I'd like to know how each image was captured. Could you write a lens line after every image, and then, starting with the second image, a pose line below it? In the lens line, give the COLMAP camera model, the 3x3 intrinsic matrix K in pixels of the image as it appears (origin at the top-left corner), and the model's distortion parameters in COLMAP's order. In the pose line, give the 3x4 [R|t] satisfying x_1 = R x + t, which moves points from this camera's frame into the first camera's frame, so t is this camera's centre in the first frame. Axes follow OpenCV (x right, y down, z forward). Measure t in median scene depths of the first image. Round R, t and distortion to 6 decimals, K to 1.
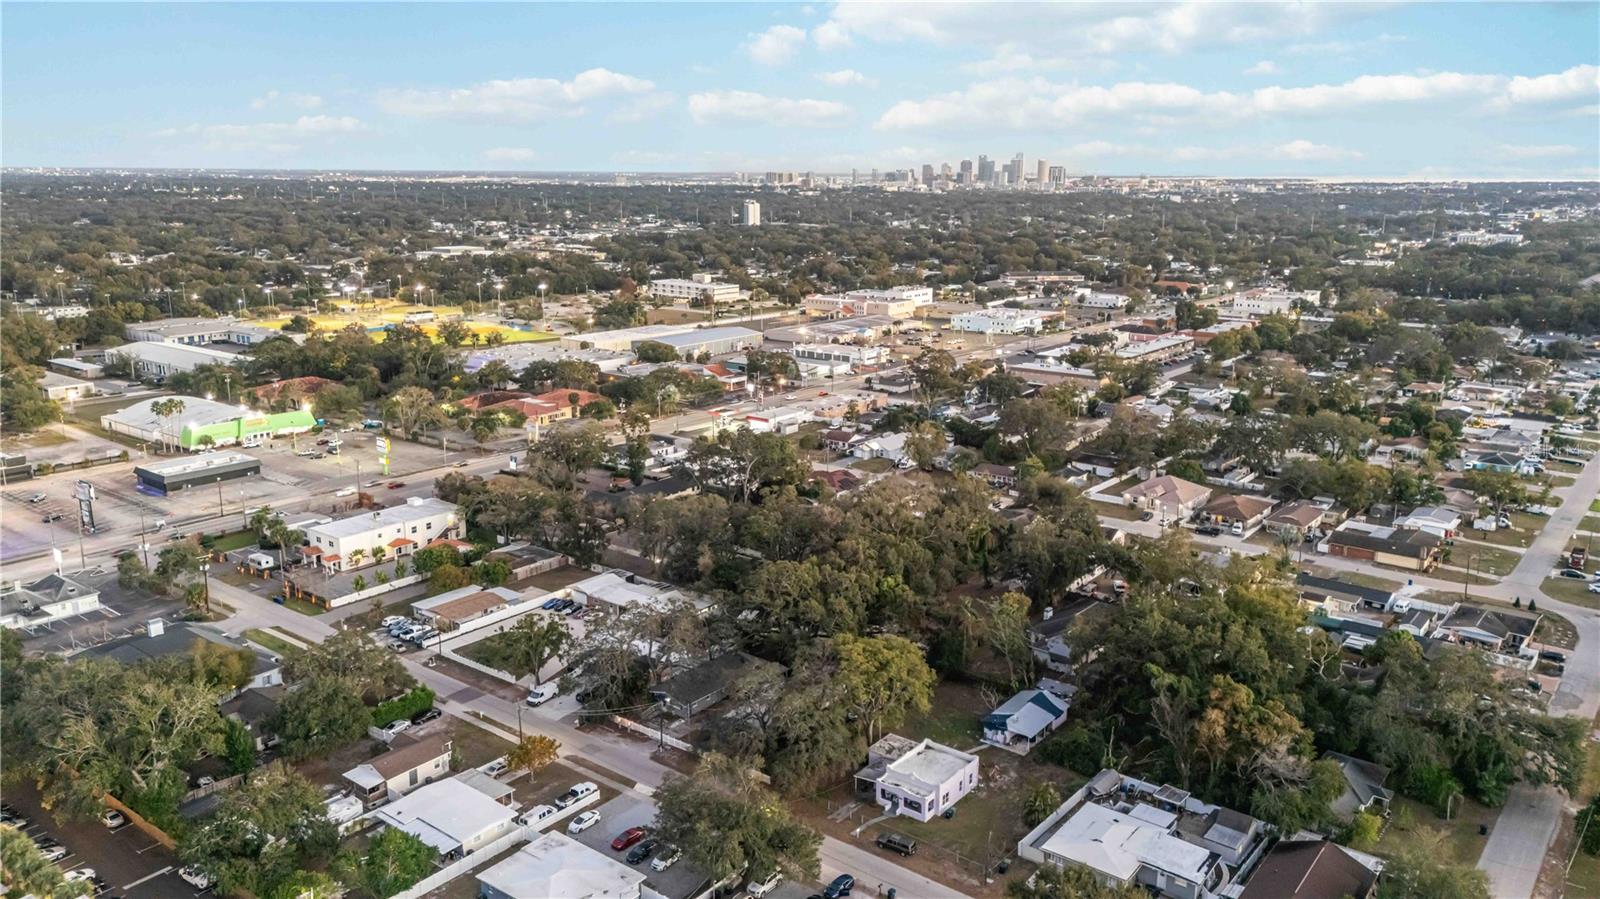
lens RADIAL K [[1164.2, 0, 804.7], [0, 1164.2, 447.1], [0, 0, 1]] dist [0.016417, -0.005277]
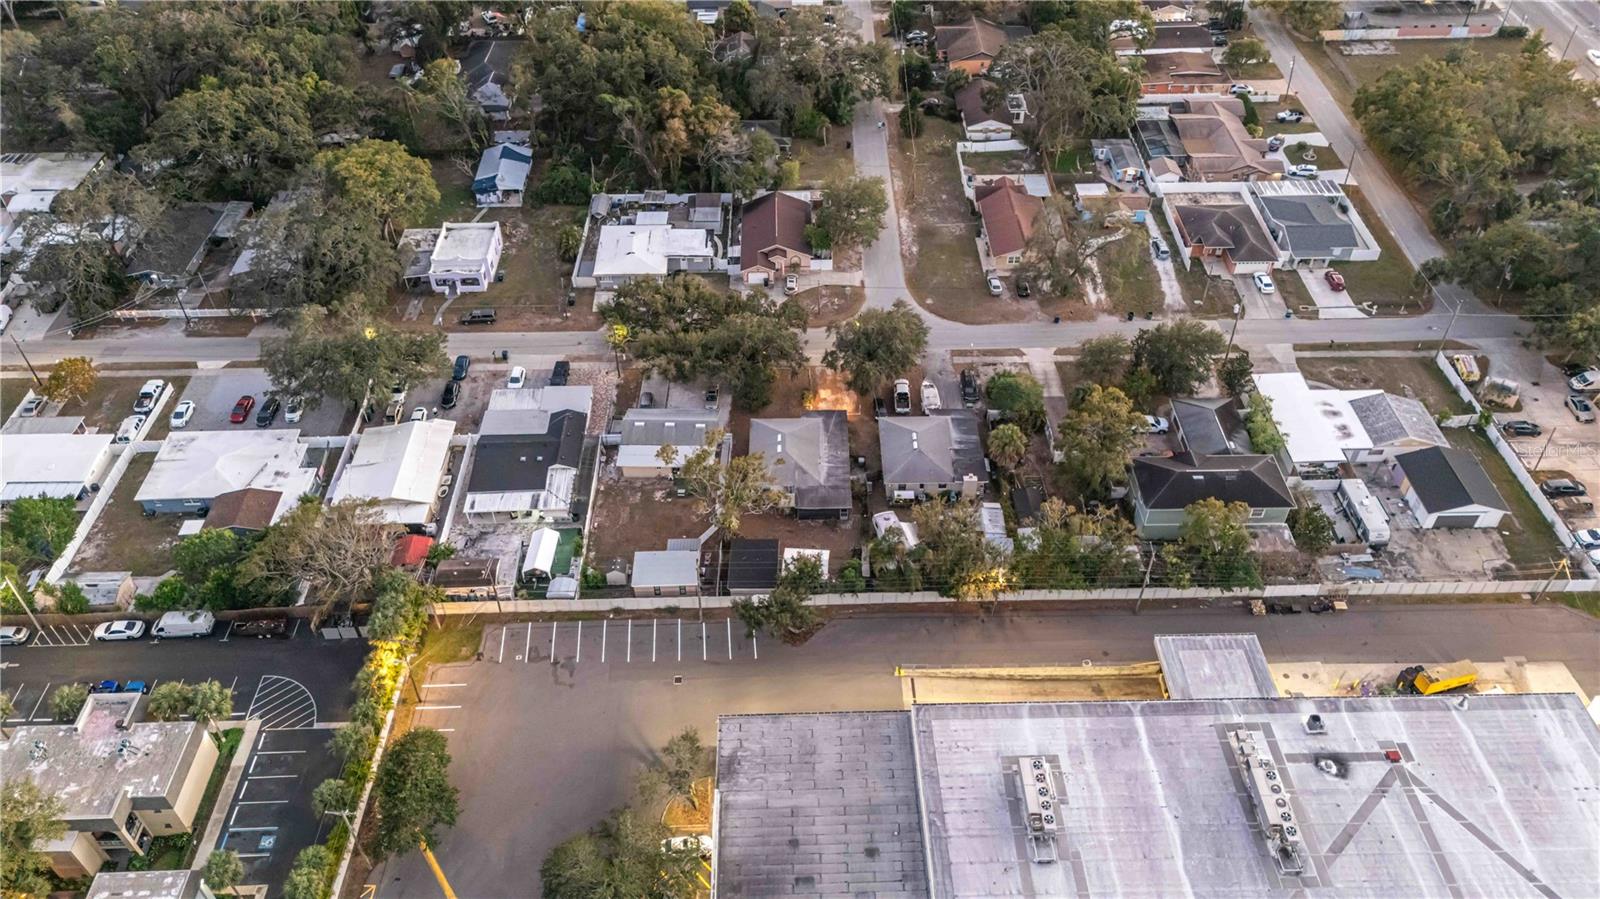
lens RADIAL K [[1164.2, 0, 804.7], [0, 1164.2, 447.1], [0, 0, 1]] dist [0.016417, -0.005277]
pose [[0.780290, -0.431549, 0.452673, -0.228217], [0.153303, 0.833688, 0.530530, -0.108545], [-0.606338, -0.344571, 0.716676, -0.069154]]
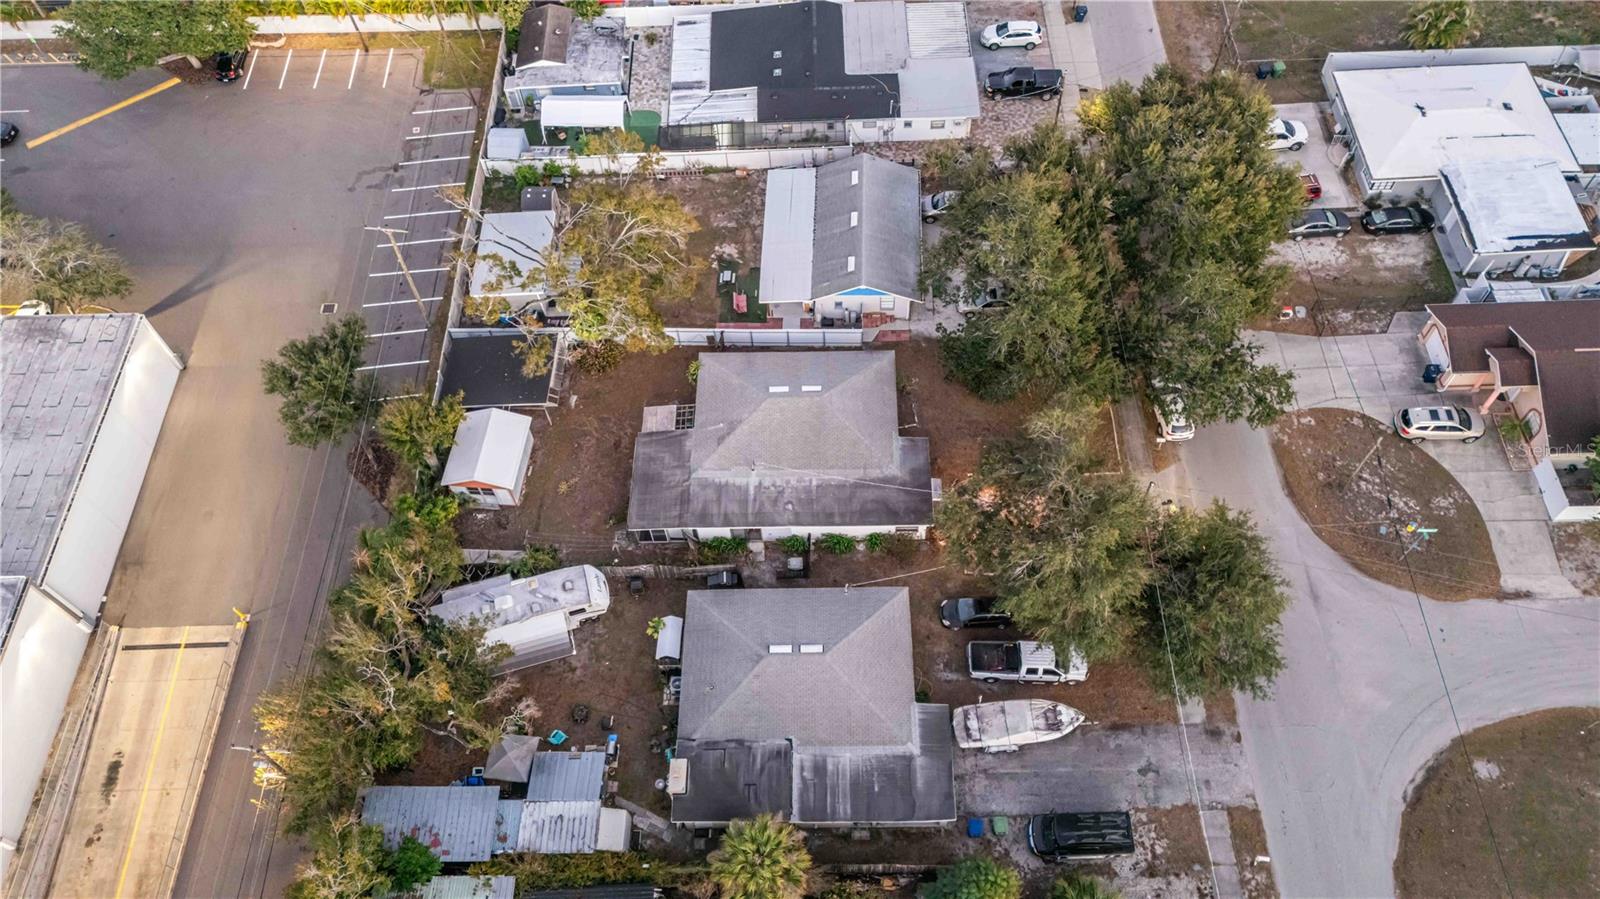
lens RADIAL K [[1164.2, 0, 804.7], [0, 1164.2, 447.1], [0, 0, 1]] dist [0.016417, -0.005277]
pose [[0.612347, 0.647725, -0.453303, 0.351301], [-0.142177, 0.654248, 0.742796, 0.045665], [0.777700, -0.390399, 0.492718, 0.348848]]
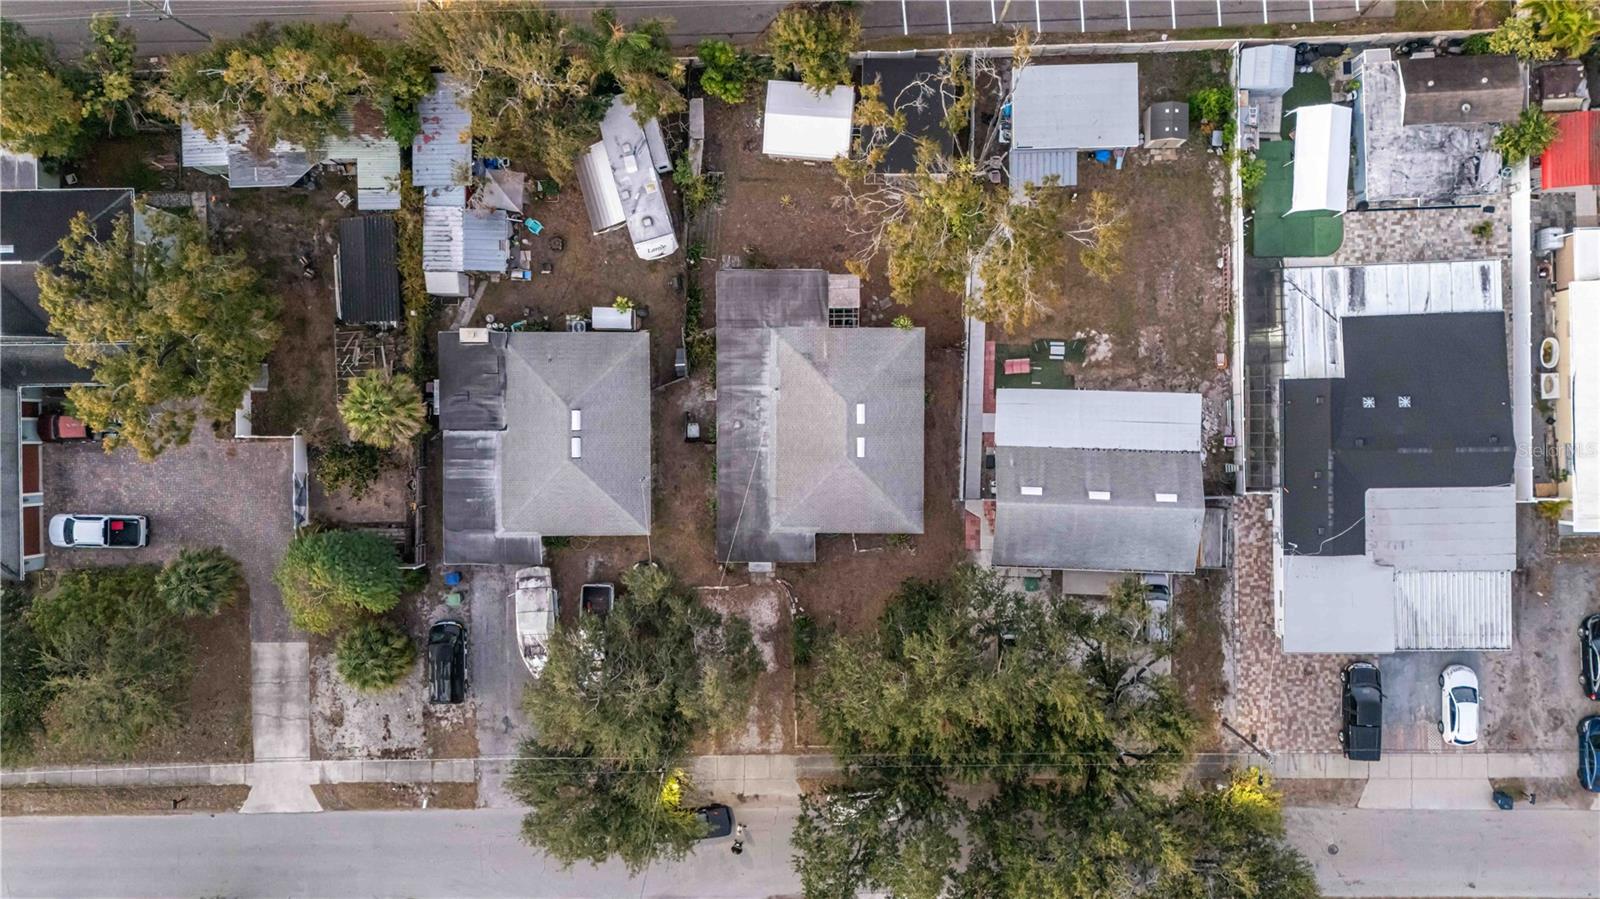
lens RADIAL K [[1164.2, 0, 804.7], [0, 1164.2, 447.1], [0, 0, 1]] dist [0.016417, -0.005277]
pose [[-0.787090, 0.616433, 0.022359, 0.157382], [-0.116718, -0.184428, 0.975891, -0.053144], [0.605695, 0.765504, 0.217111, 0.463614]]
